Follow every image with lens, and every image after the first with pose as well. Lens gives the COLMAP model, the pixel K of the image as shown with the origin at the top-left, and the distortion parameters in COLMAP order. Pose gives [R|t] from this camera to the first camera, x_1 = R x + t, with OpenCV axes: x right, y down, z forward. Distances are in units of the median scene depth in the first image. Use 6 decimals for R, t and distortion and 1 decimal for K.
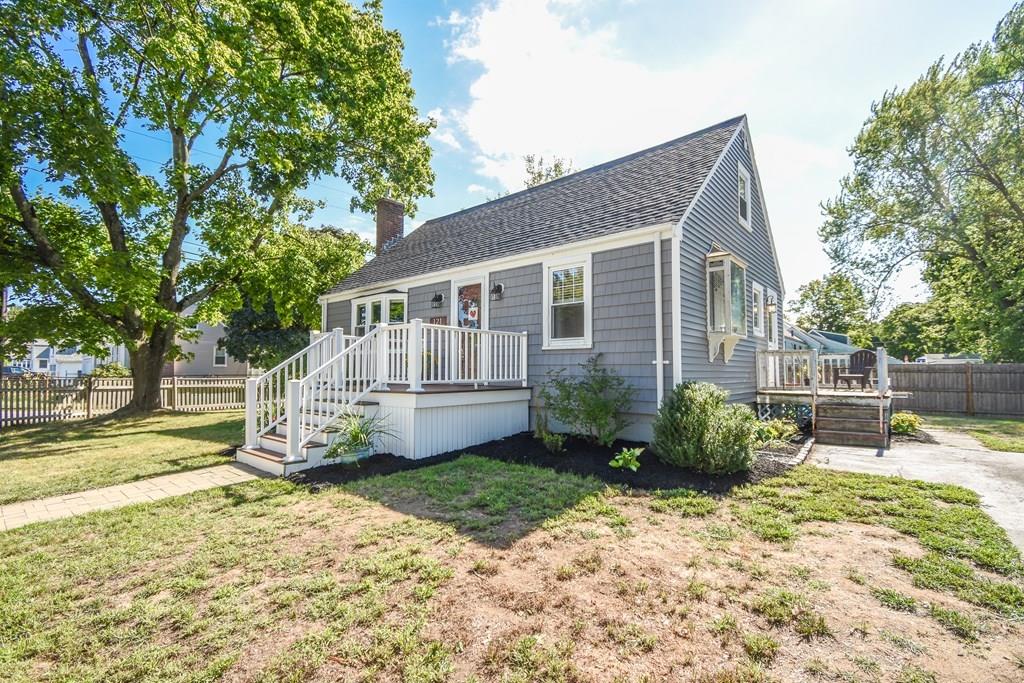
lens RADIAL K [[452.9, 0, 510.1], [0, 452.9, 355.8], [0, 0, 1]] dist [0.005682, -0.001173]
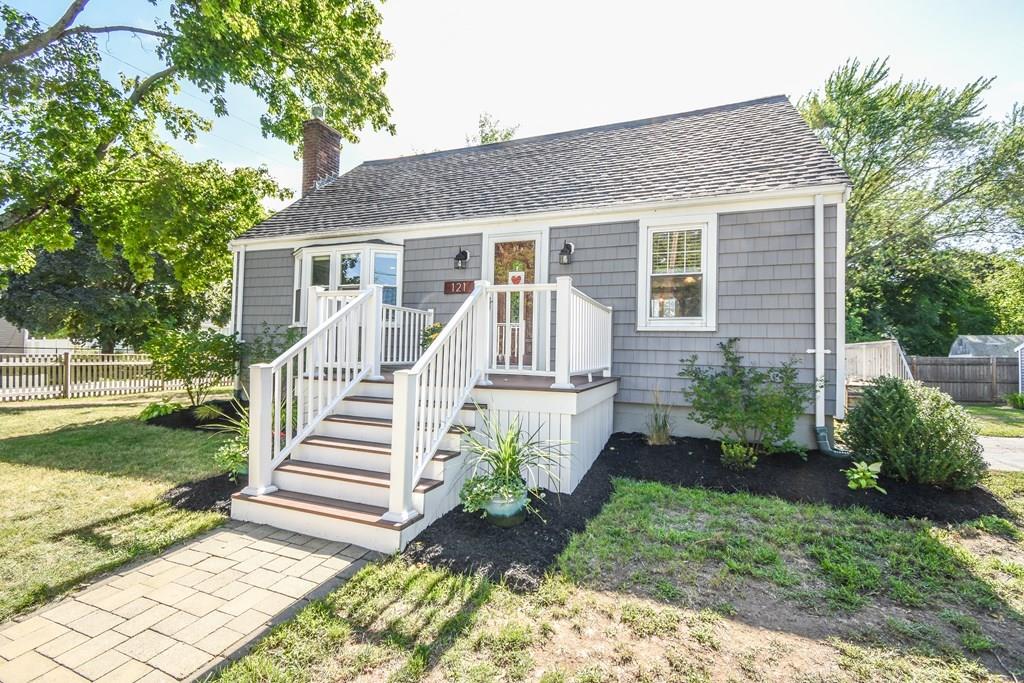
lens RADIAL K [[452.9, 0, 512.1], [0, 452.9, 342.4], [0, 0, 1]] dist [0.005682, -0.001173]
pose [[0.945189, 0.030892, 0.325059, -0.387634], [-0.034093, 0.999410, 0.004153, 0.010843], [-0.324739, -0.015008, 0.945685, 0.326977]]
